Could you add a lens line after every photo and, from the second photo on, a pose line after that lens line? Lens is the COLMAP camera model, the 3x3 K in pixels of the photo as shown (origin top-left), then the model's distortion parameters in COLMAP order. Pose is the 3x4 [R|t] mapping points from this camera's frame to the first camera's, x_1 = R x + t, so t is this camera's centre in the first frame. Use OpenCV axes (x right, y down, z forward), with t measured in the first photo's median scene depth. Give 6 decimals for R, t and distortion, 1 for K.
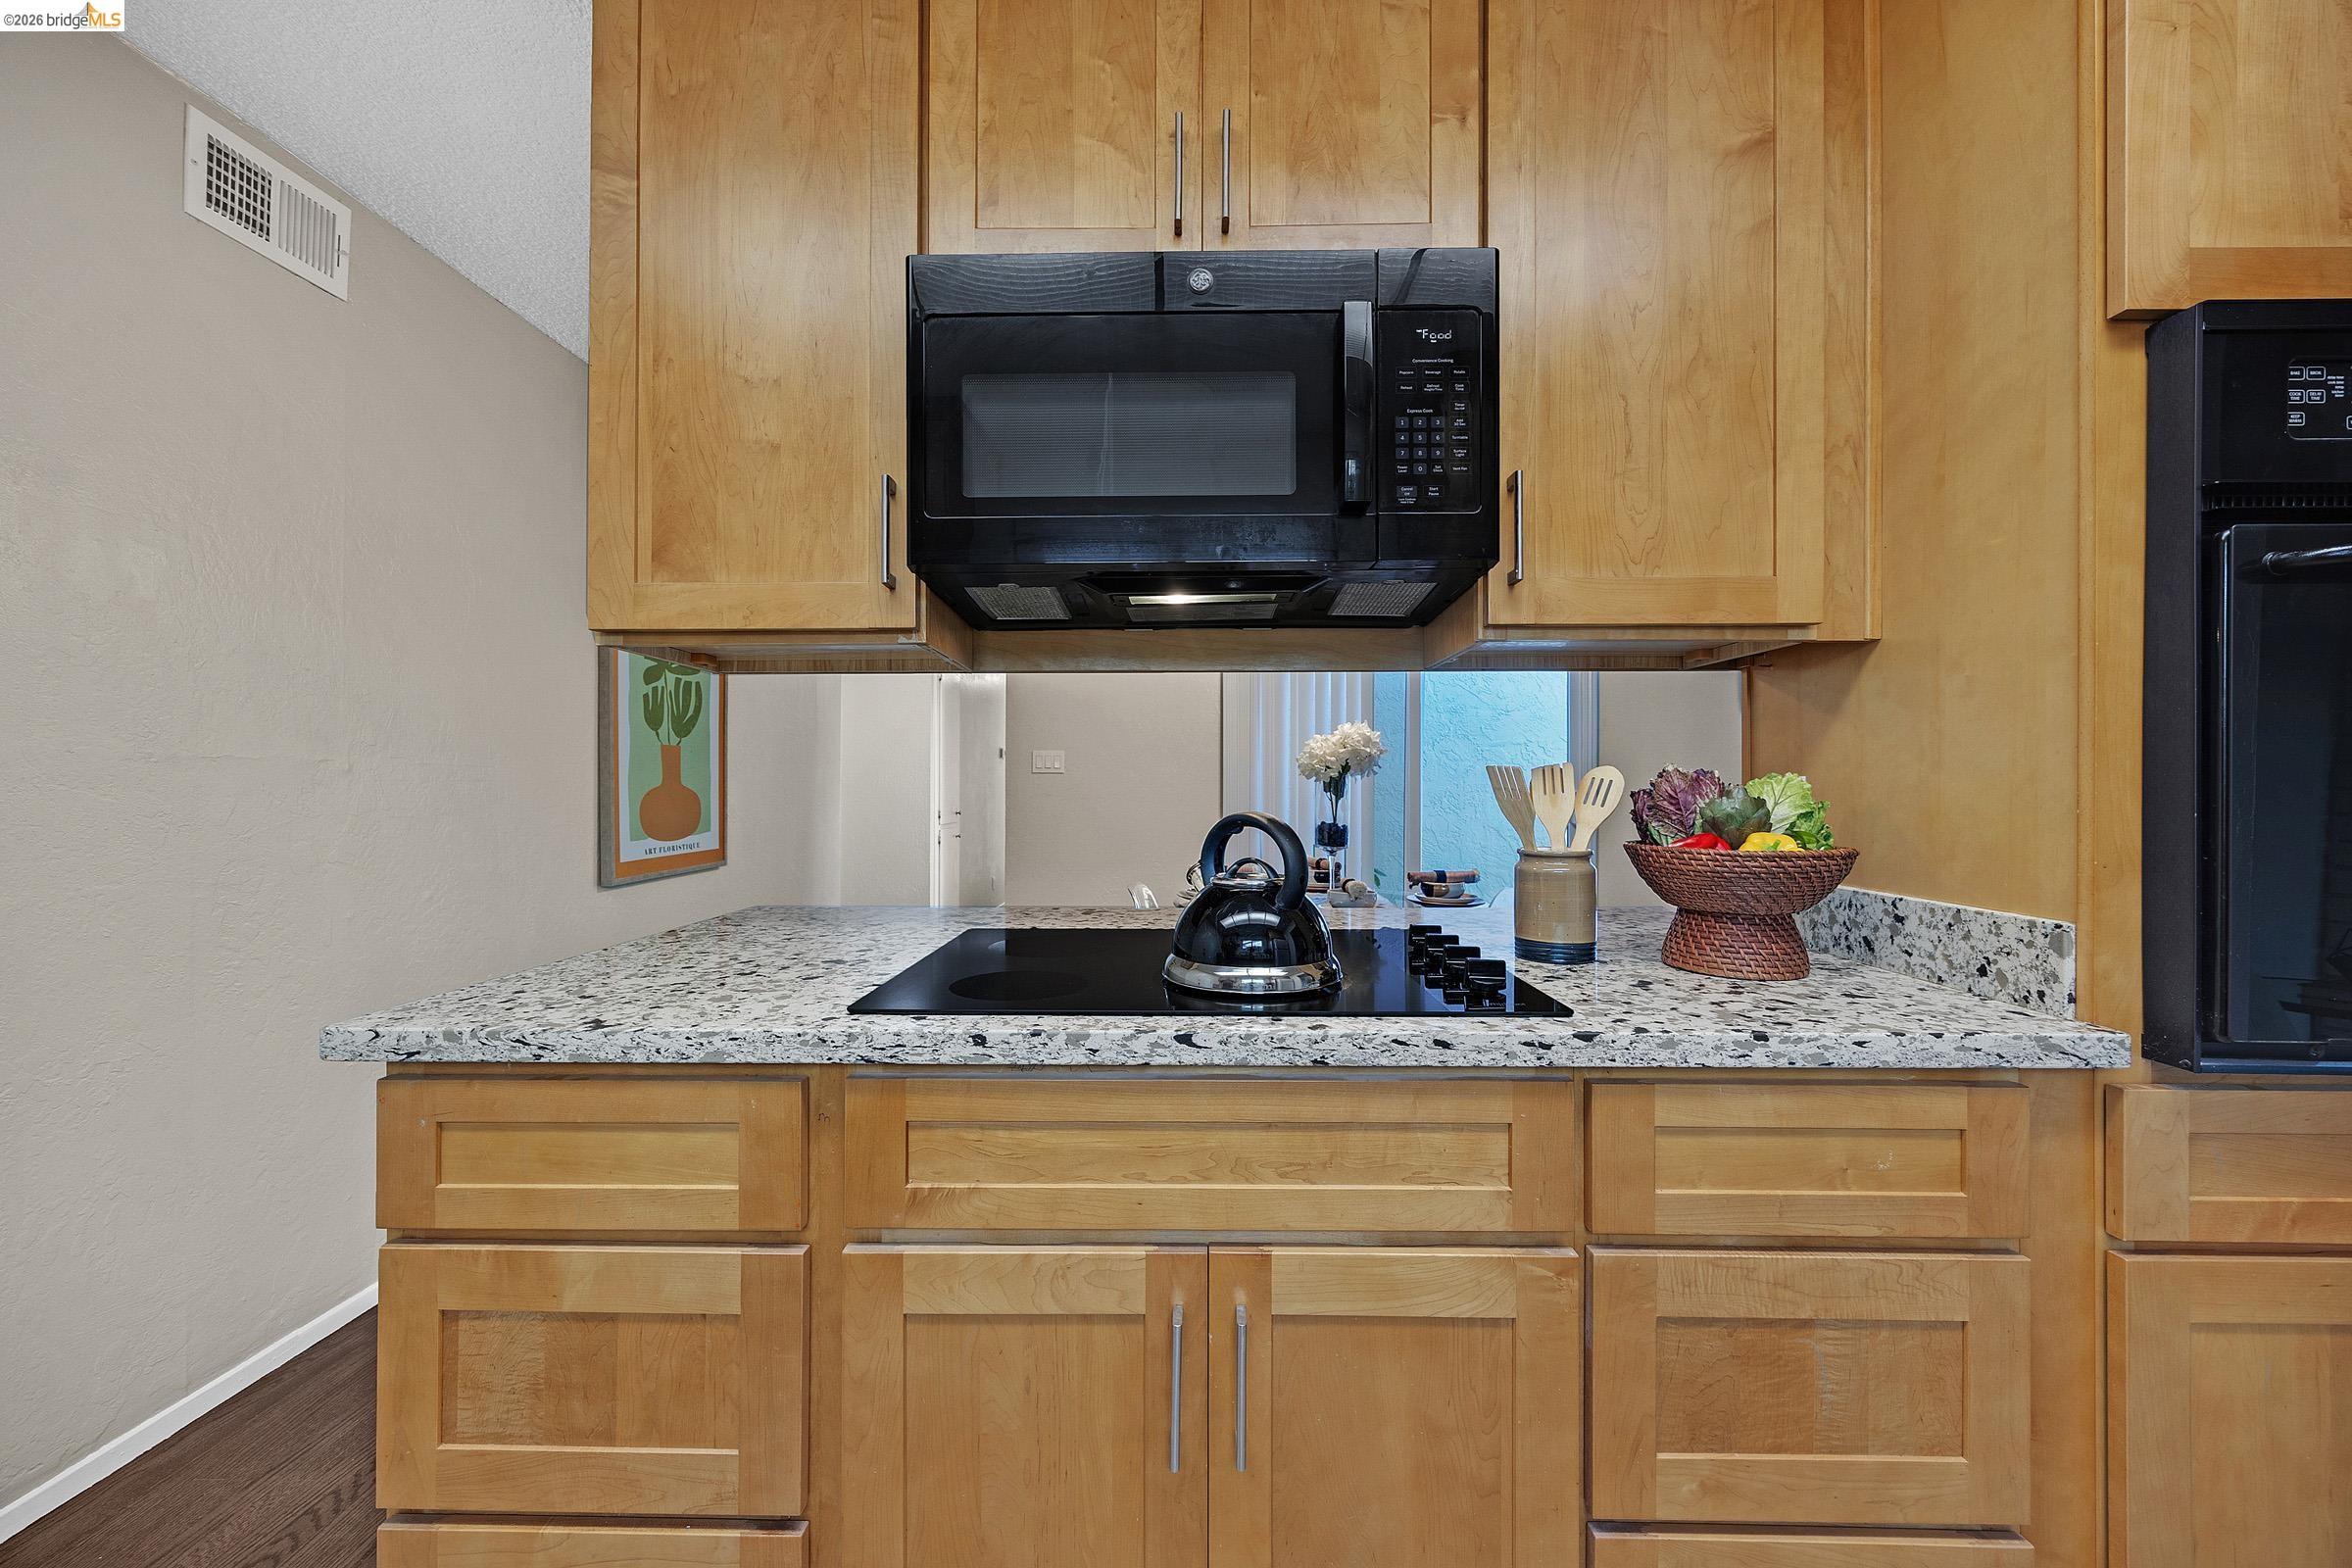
lens RADIAL K [[890.3, 0, 1180.2], [0, 890.3, 784.5], [0, 0, 1]] dist [0.000278, -0.000023]
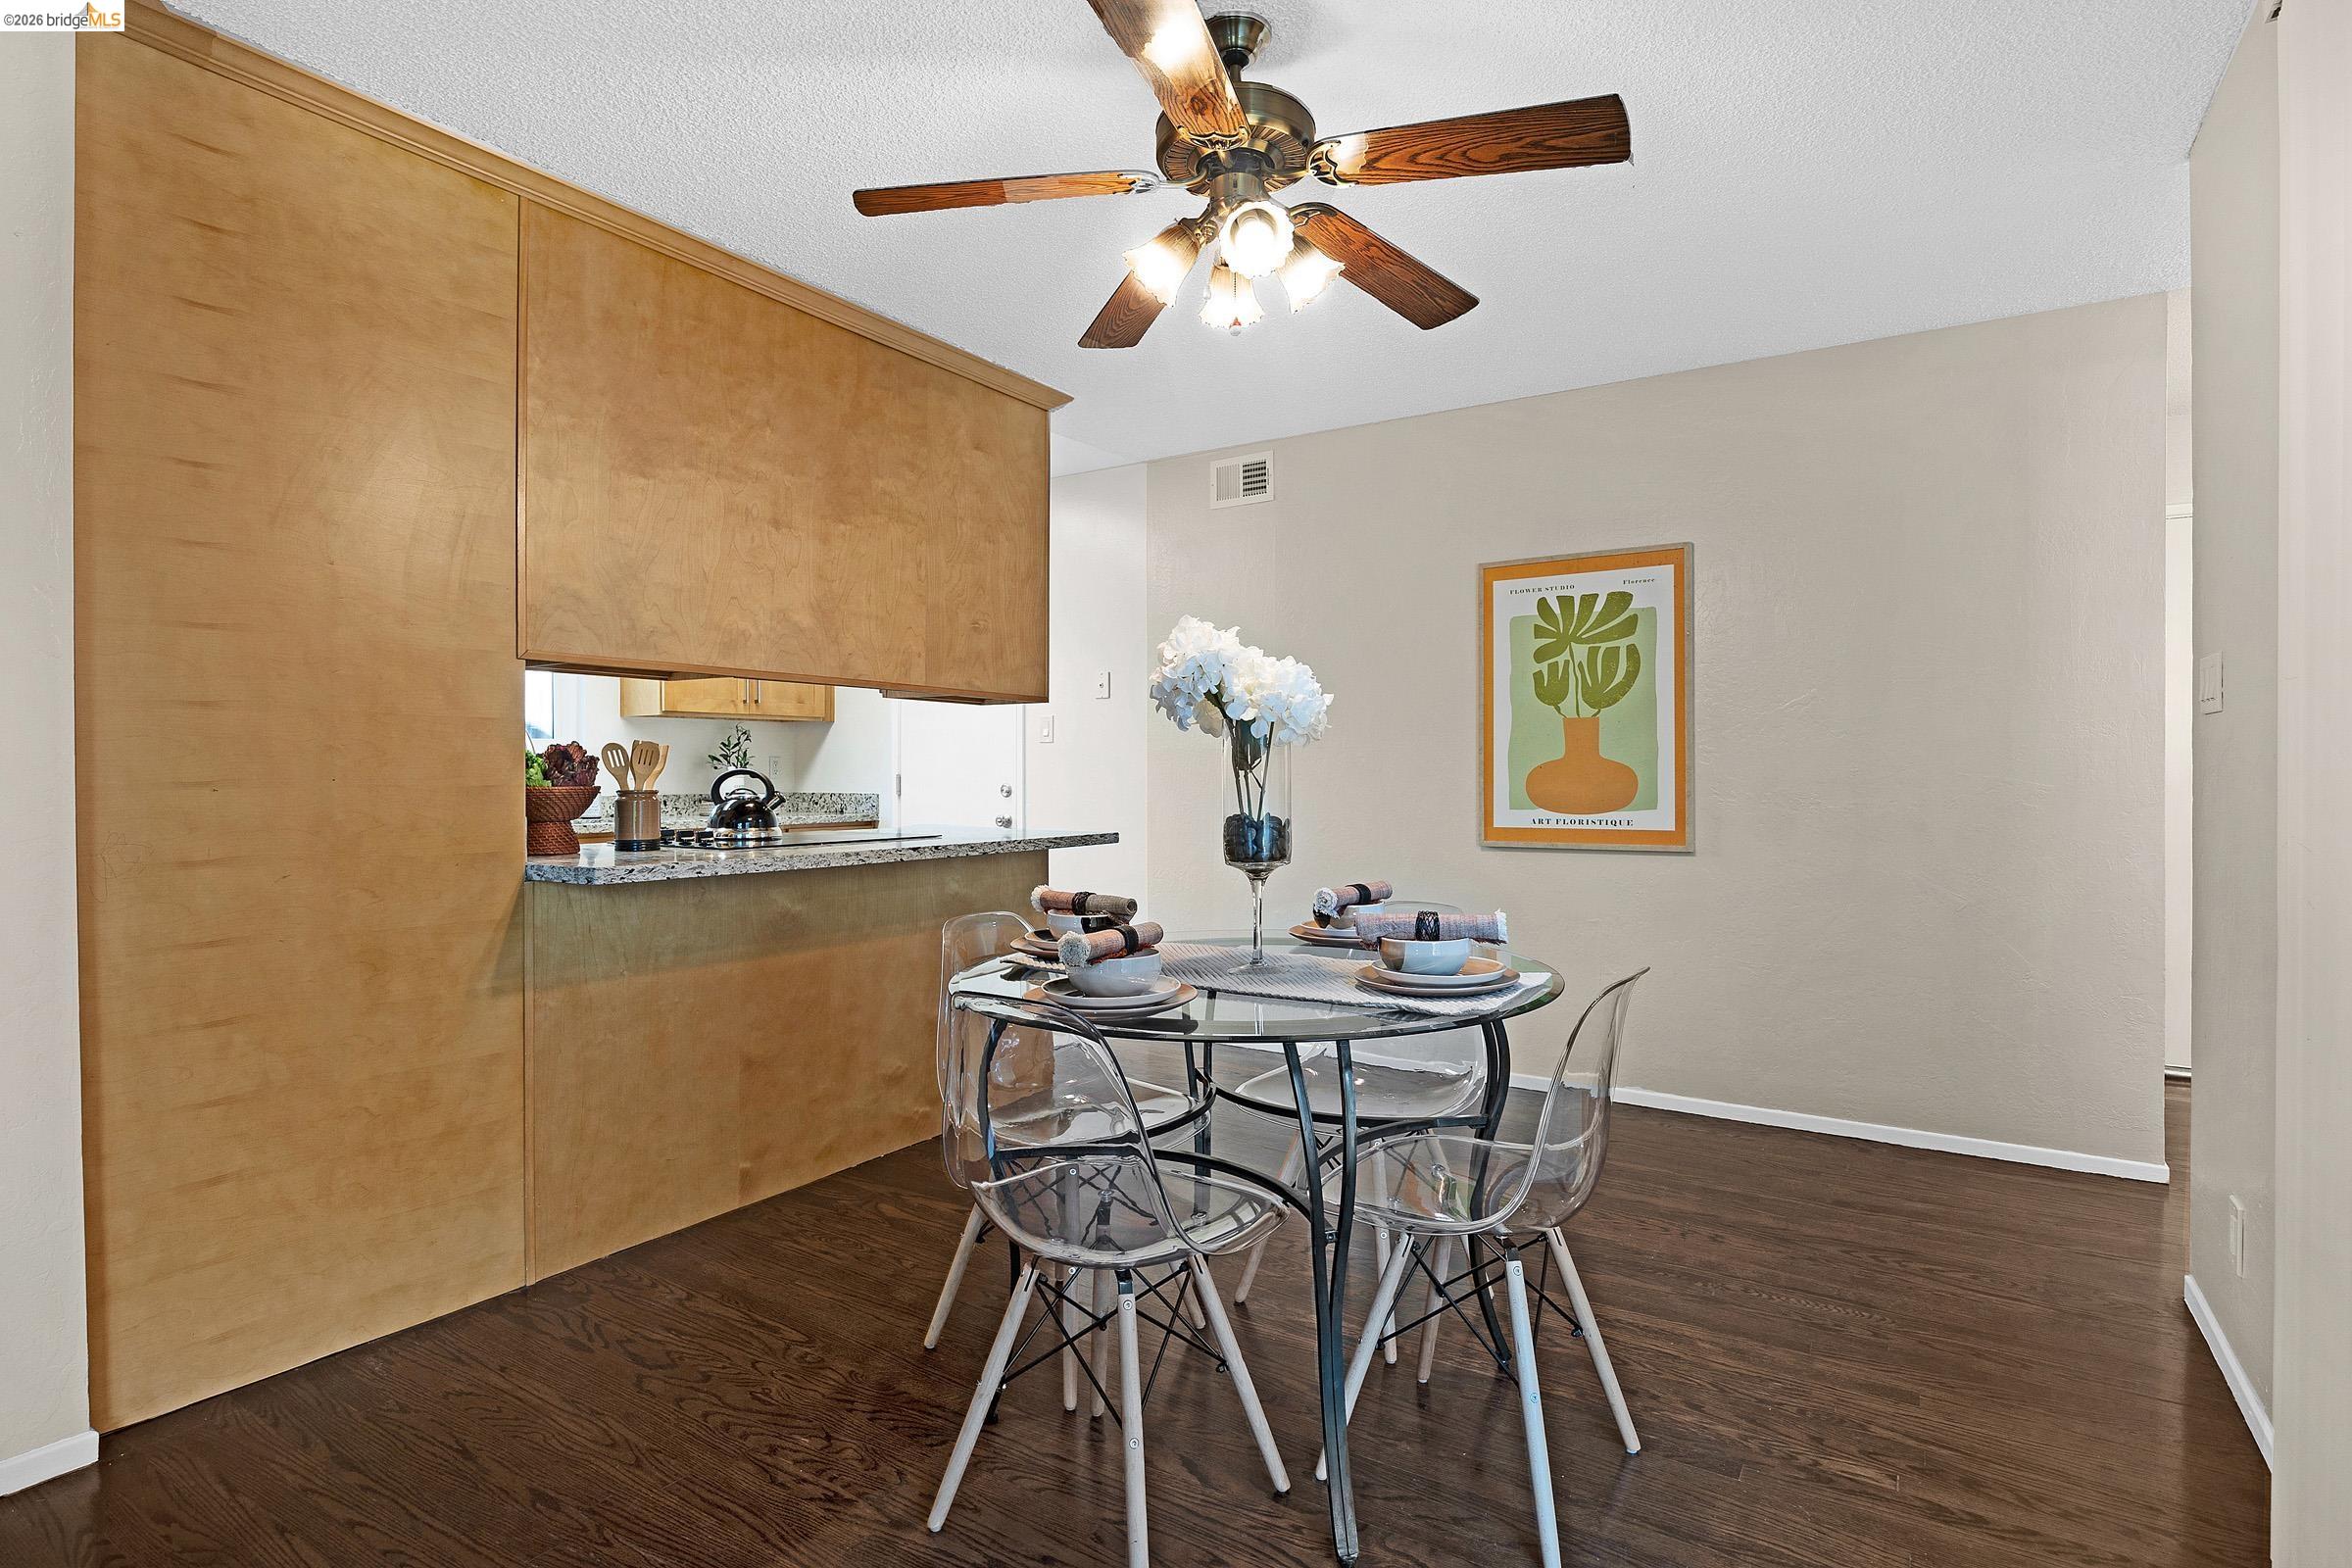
lens RADIAL K [[1171.1, 0, 1184.7], [0, 1171.1, 784.9], [0, 0, 1]] dist [-0.001220, 0.000355]
pose [[-0.536273, 0.006532, -0.844020, 1.930386], [0.002166, 0.999977, 0.006363, 0.054625], [0.844042, 0.001585, -0.536275, 3.364658]]
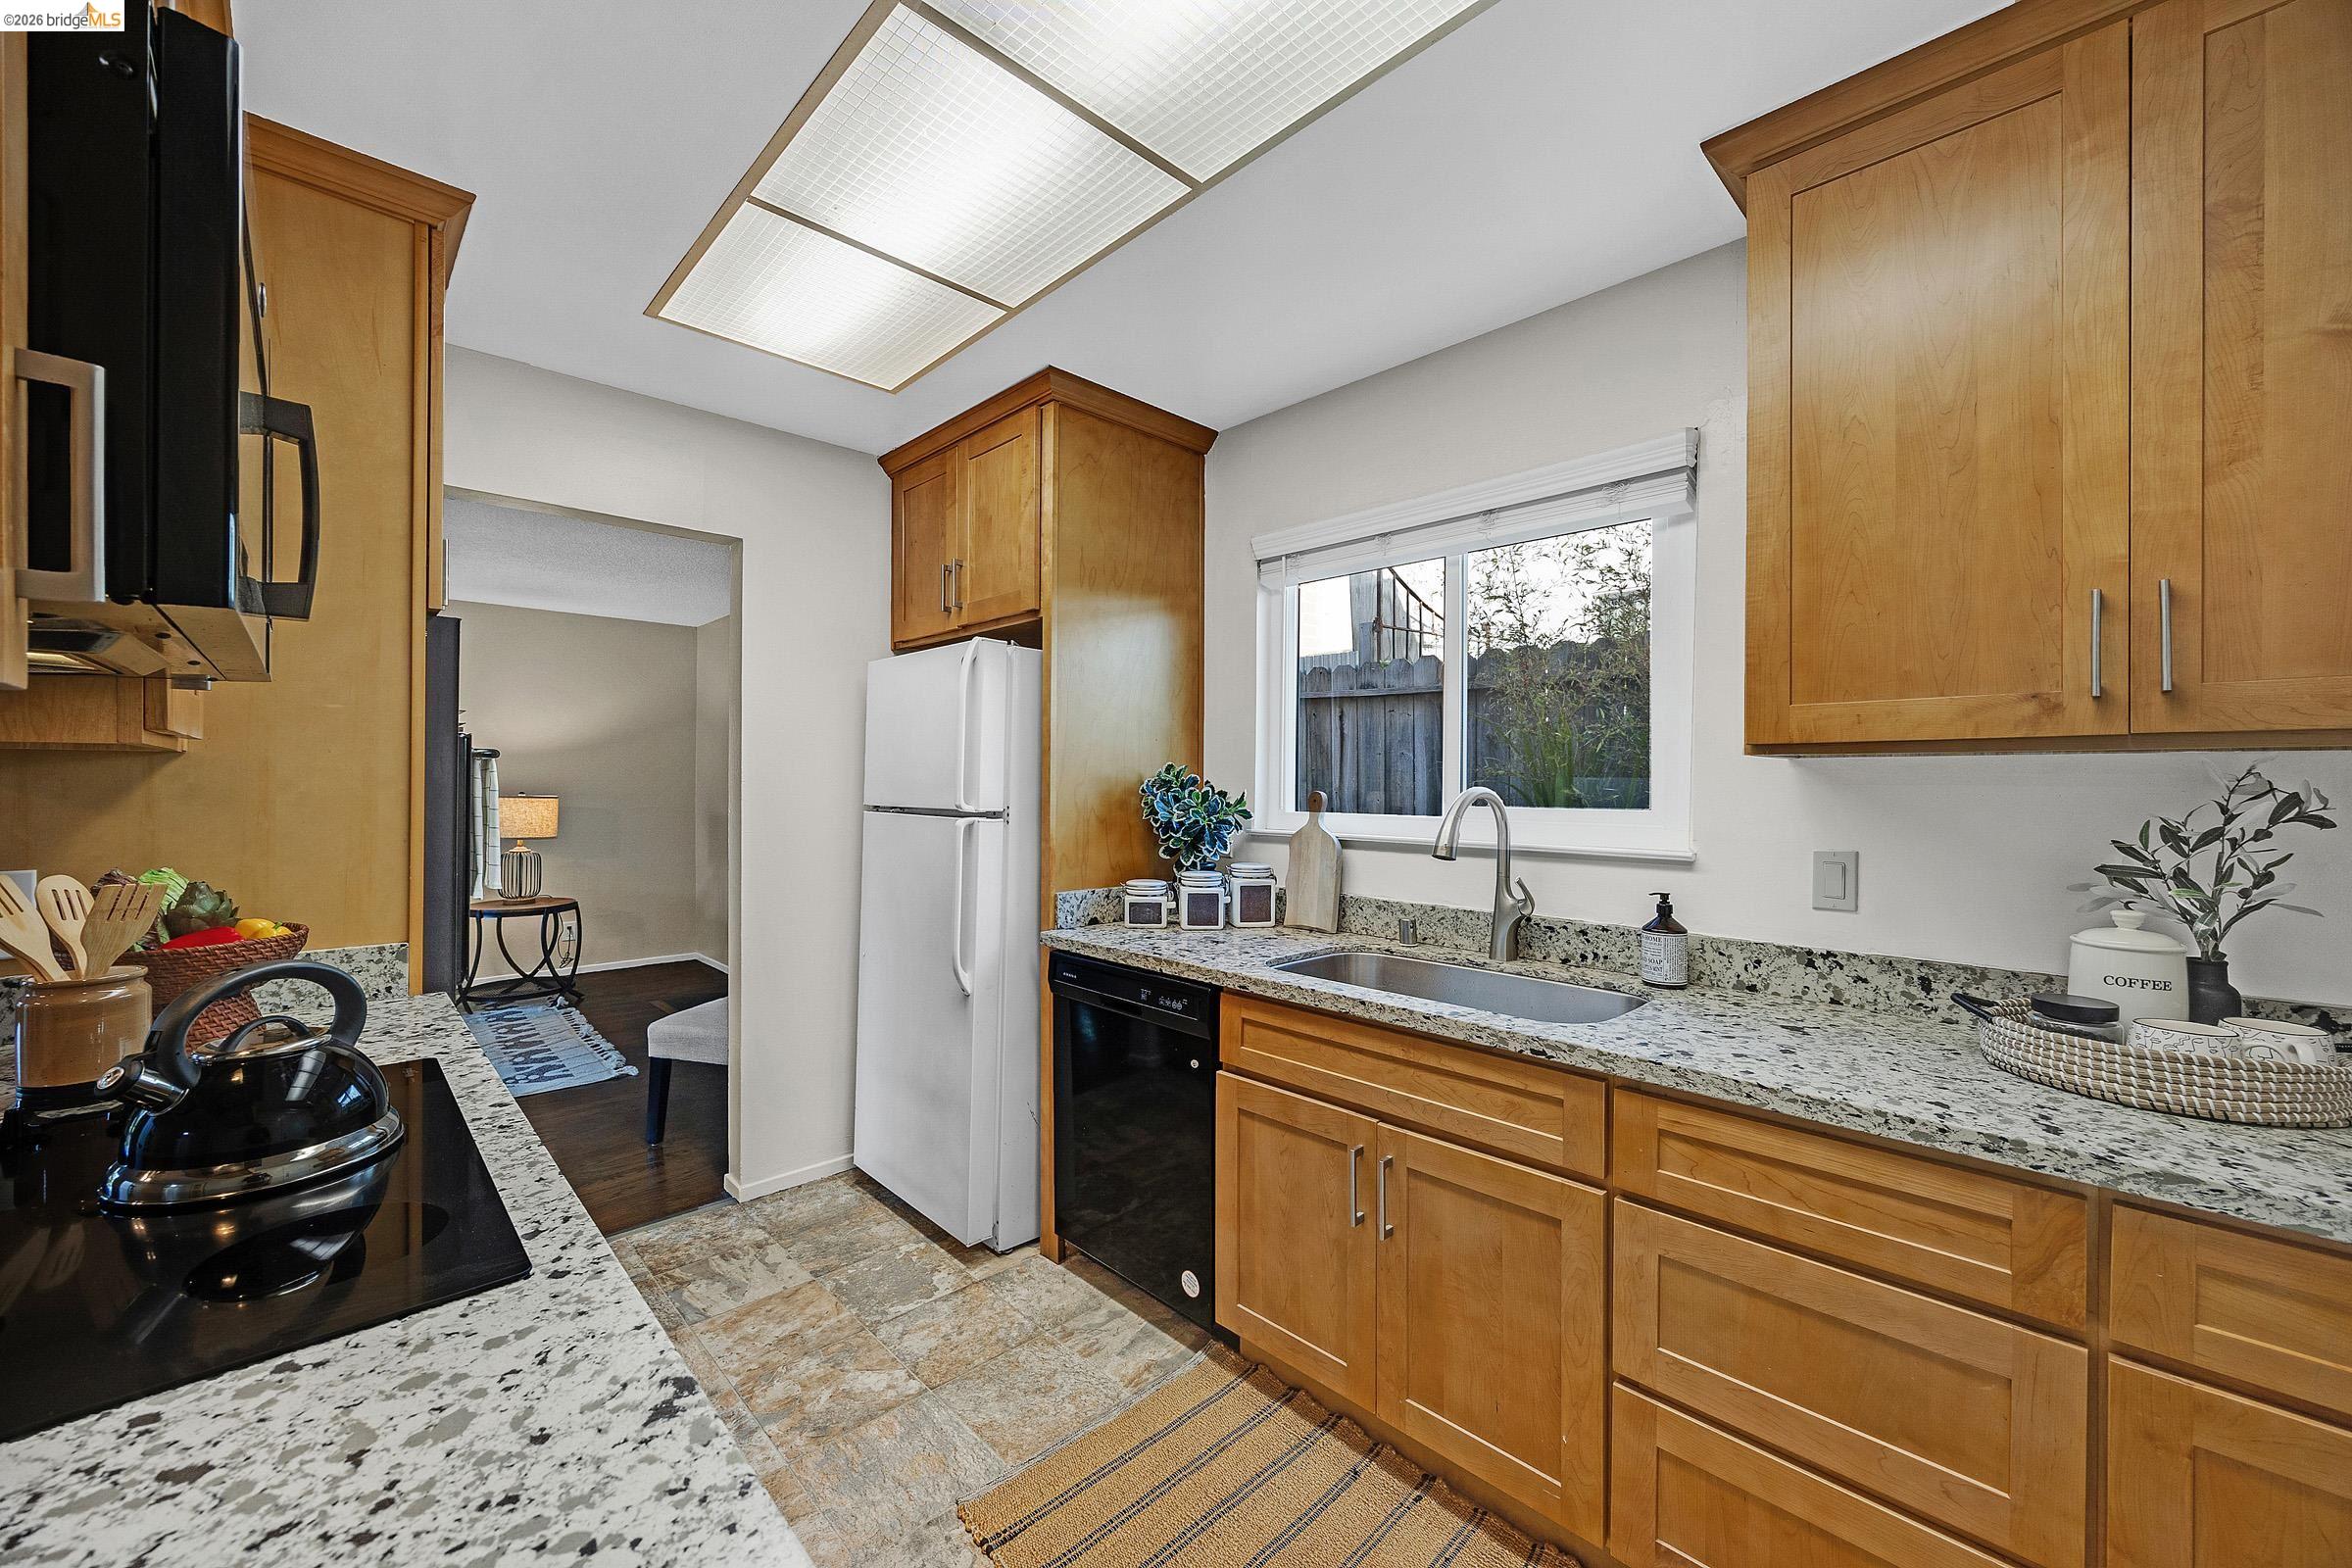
lens RADIAL K [[900.0, 0, 1182.3], [0, 900.0, 785.4], [0, 0, 1]] dist [0.001165, -0.000153]
pose [[-0.704729, -0.008598, 0.709425, -1.025315], [-0.009554, 0.999951, 0.002629, -0.132672], [-0.709412, -0.004925, -0.704777, 0.904259]]
